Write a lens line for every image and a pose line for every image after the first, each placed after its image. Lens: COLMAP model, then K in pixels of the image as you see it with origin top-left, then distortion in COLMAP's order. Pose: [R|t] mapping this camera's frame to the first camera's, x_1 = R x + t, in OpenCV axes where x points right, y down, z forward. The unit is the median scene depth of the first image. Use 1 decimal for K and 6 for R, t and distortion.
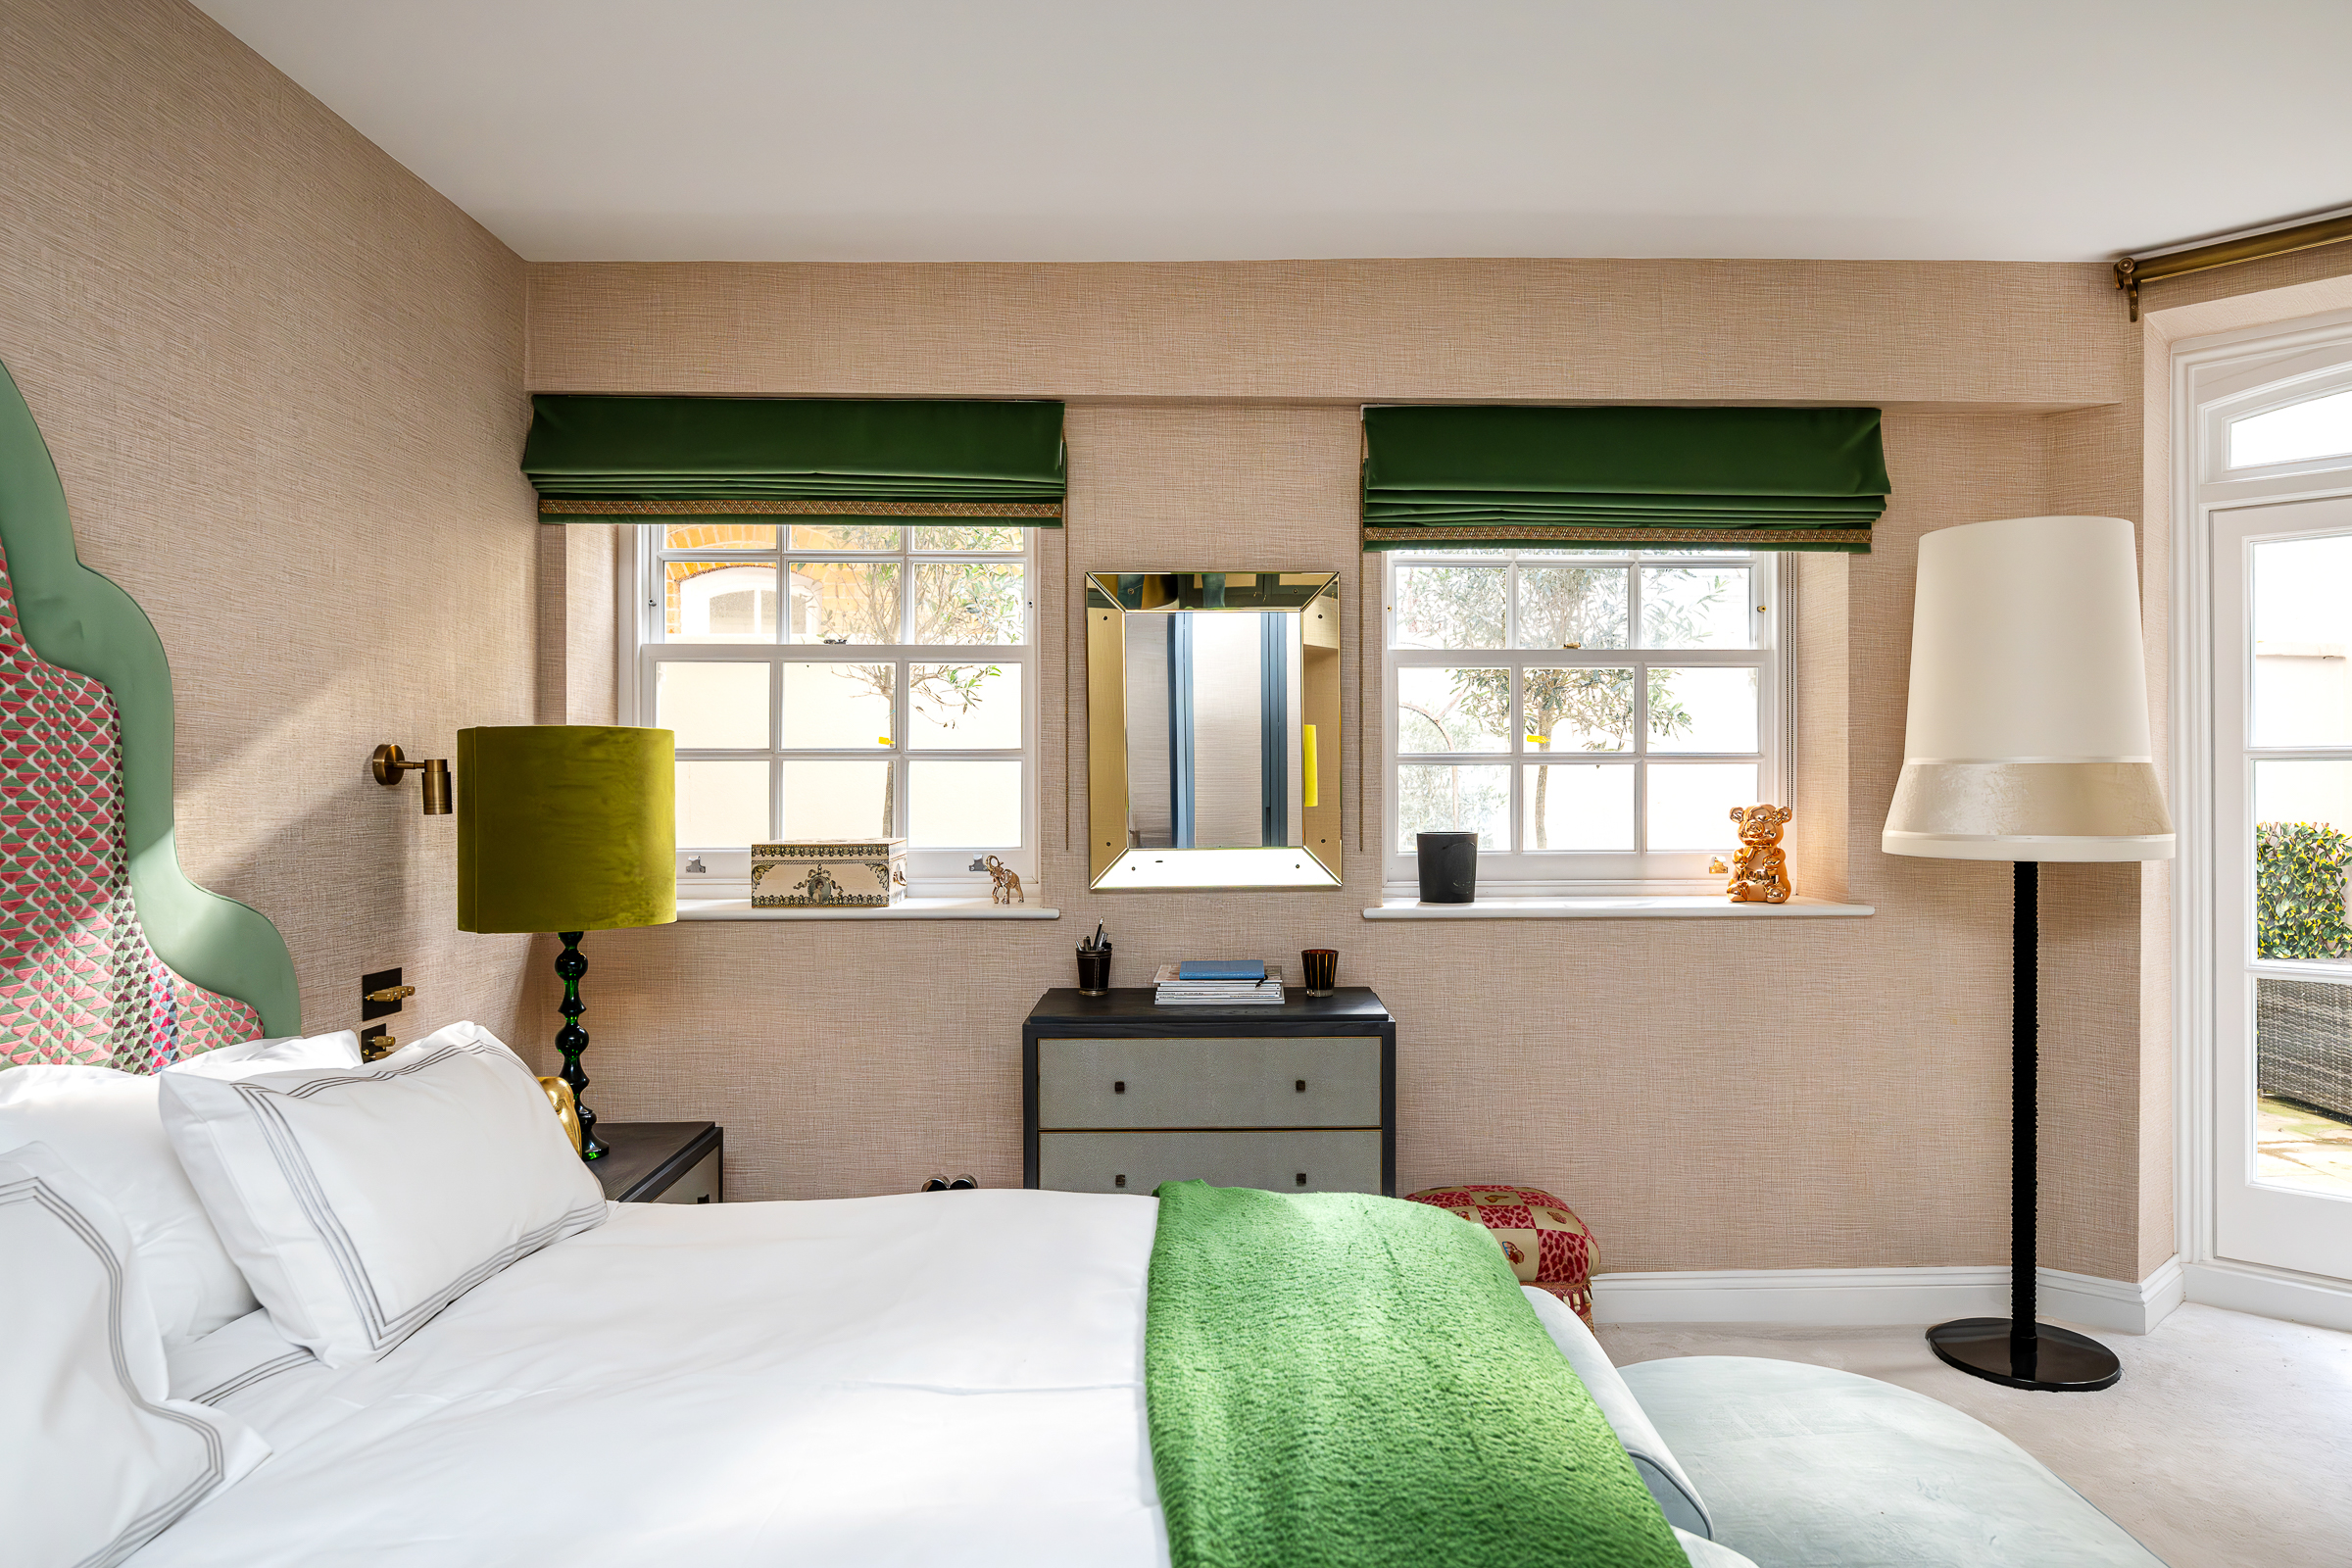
lens RADIAL K [[1513.1, 0, 1178.1], [0, 1513.1, 801.8], [0, 0, 1]] dist [-0.004112, 0.003516]
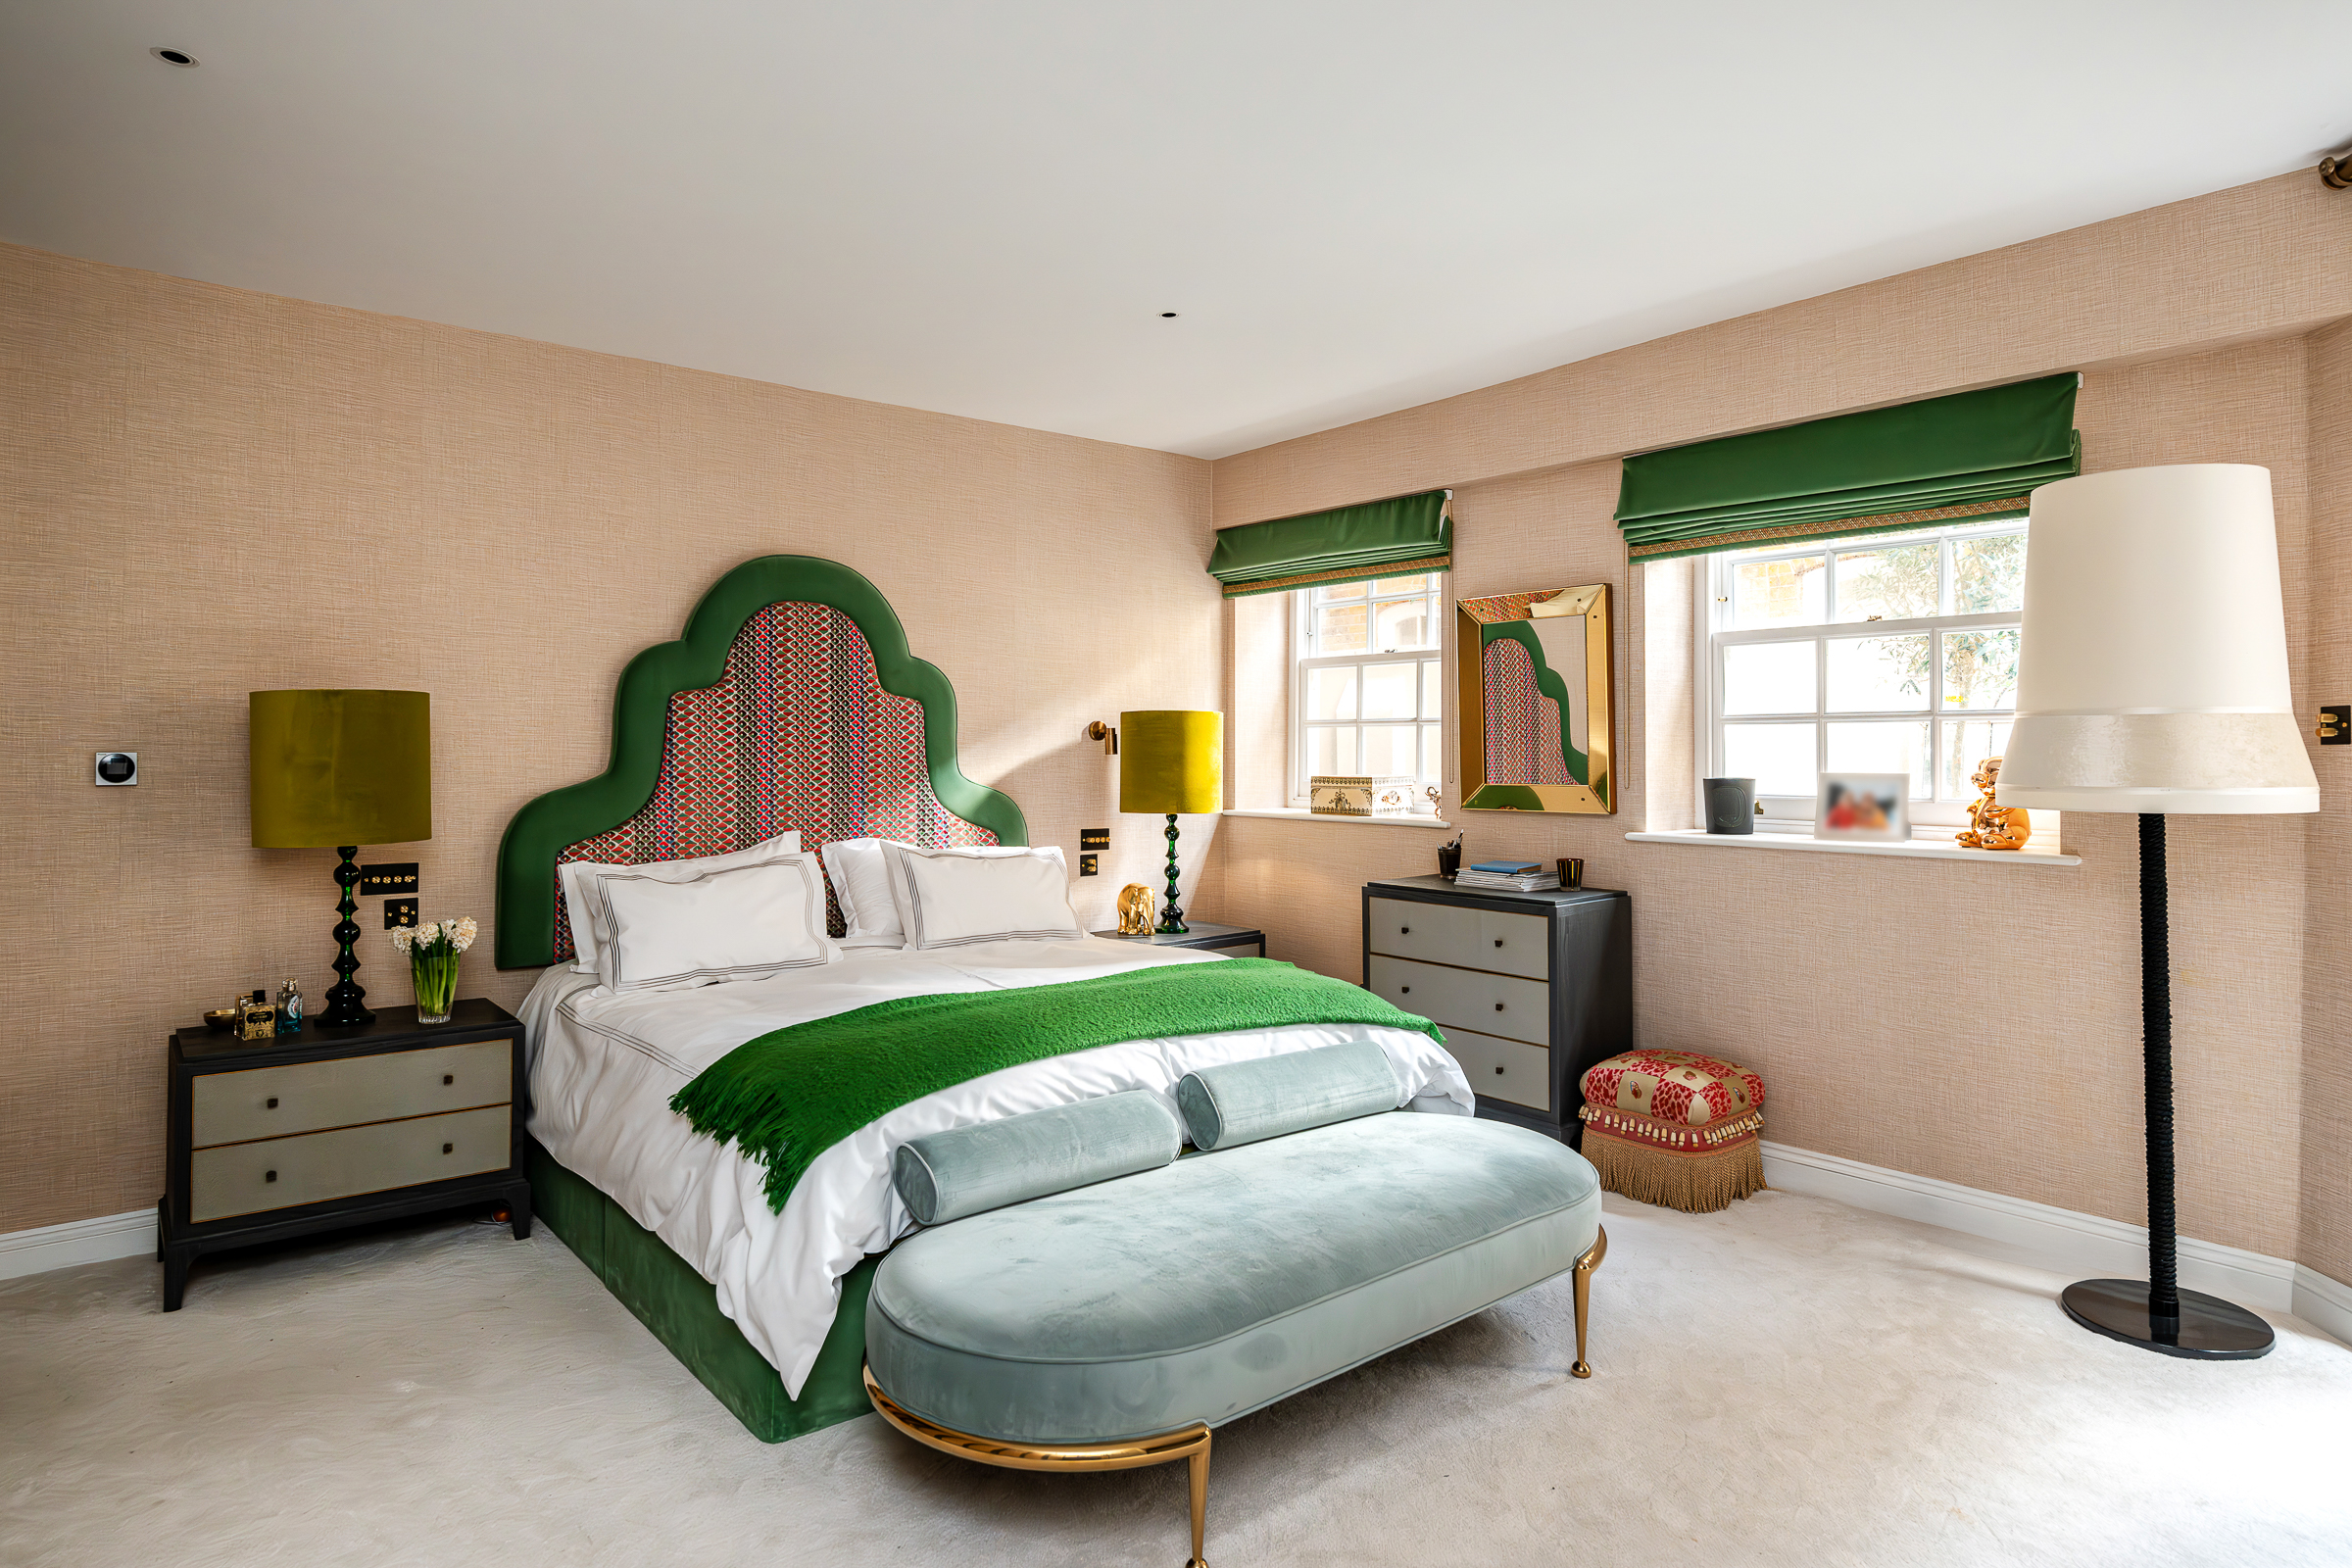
lens RADIAL K [[1279.3, 0, 1179.9], [0, 1279.3, 759.6], [0, 0, 1]] dist [-0.002550, -0.000891]
pose [[0.623298, 0.009781, -0.781923, 0.766219], [-0.010065, 0.999939, 0.004486, 0.005140], [0.781920, 0.005074, 0.623358, -0.014556]]
